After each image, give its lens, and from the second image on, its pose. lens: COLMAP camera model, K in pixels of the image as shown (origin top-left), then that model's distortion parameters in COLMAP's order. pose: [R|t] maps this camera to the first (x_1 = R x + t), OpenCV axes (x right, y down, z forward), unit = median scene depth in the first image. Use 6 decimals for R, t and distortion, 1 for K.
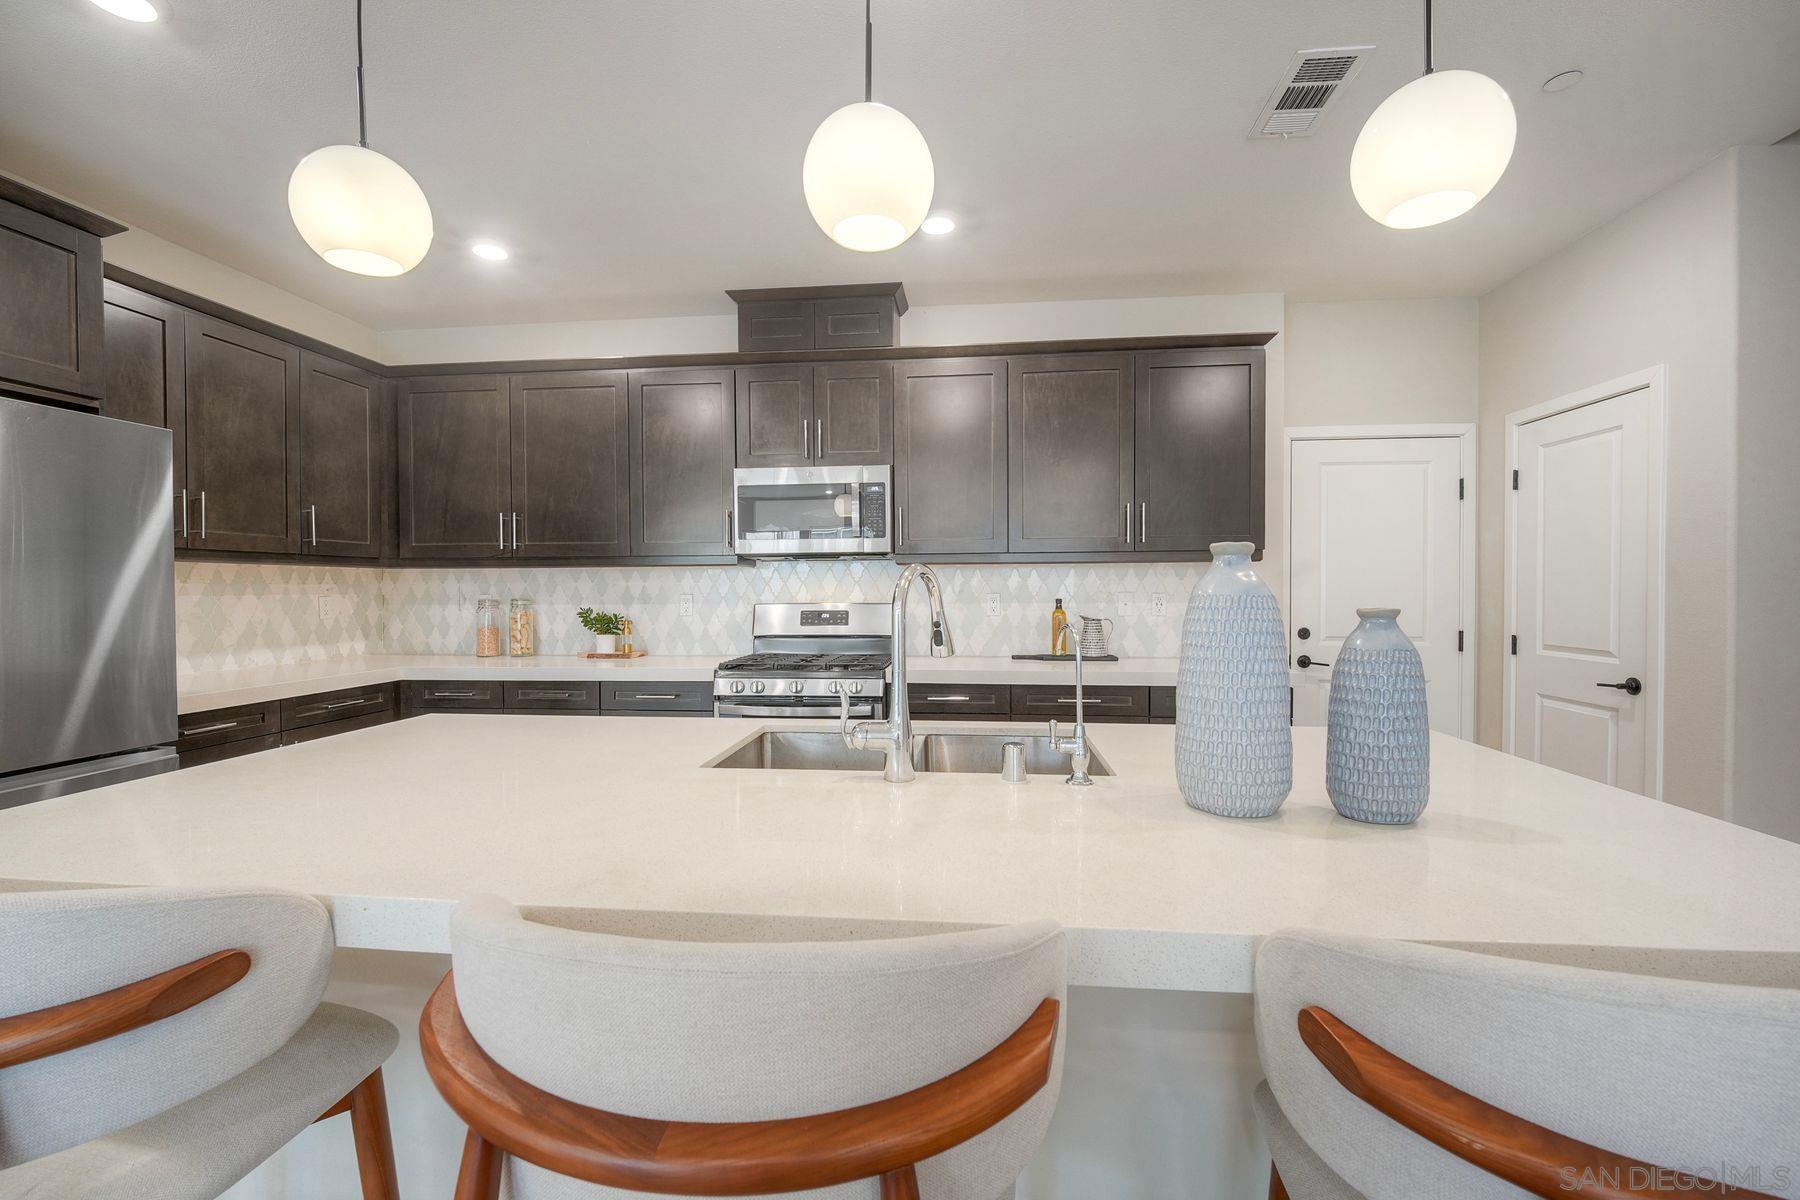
lens RADIAL K [[757.2, 0, 910.8], [0, 757.2, 596.2], [0, 0, 1]] dist [-0.001241, -0.000885]
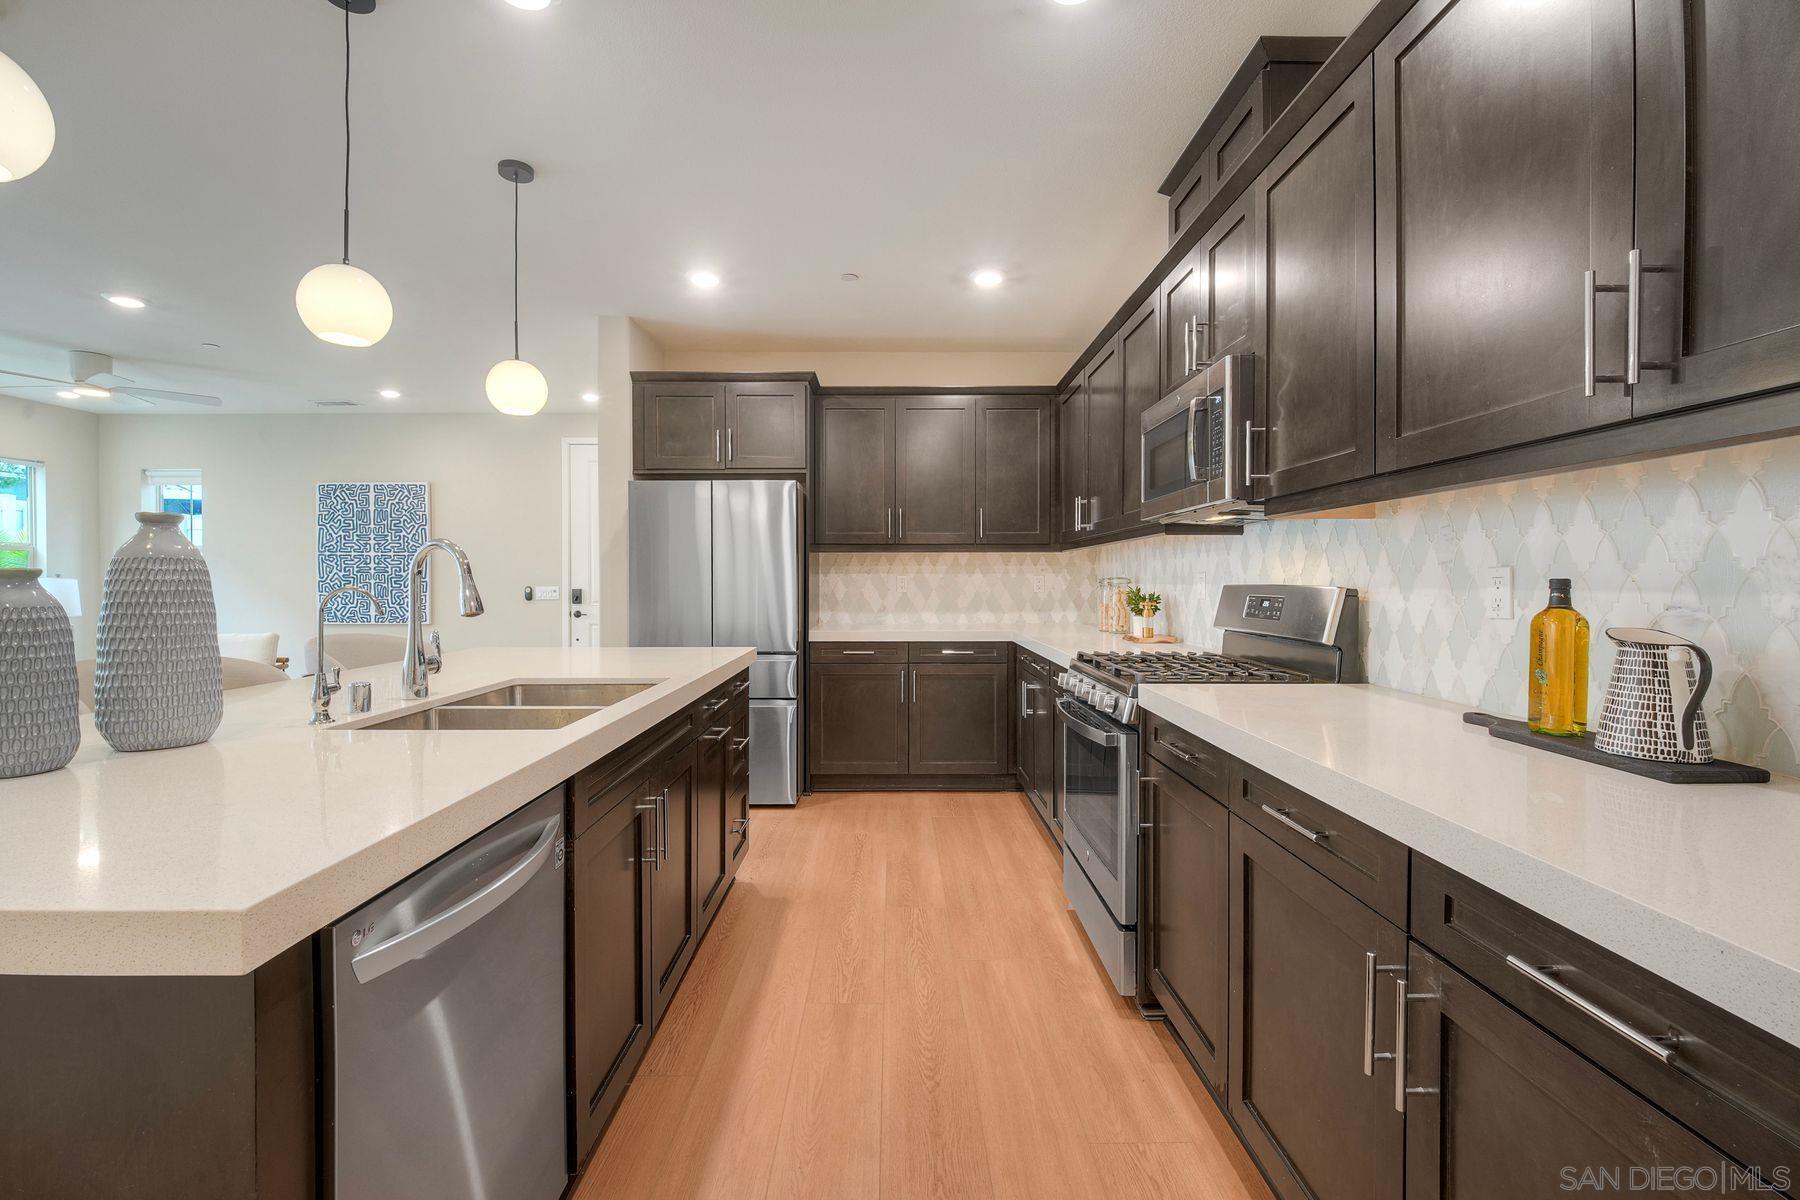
lens RADIAL K [[769.4, 0, 899.7], [0, 769.4, 585.8], [0, 0, 1]] dist [-0.028042, -0.000247]
pose [[0.089409, 0.012121, -0.995921, 0.531475], [-0.007829, 0.999904, 0.011467, 0.005473], [0.995964, 0.006772, 0.089495, 0.655213]]
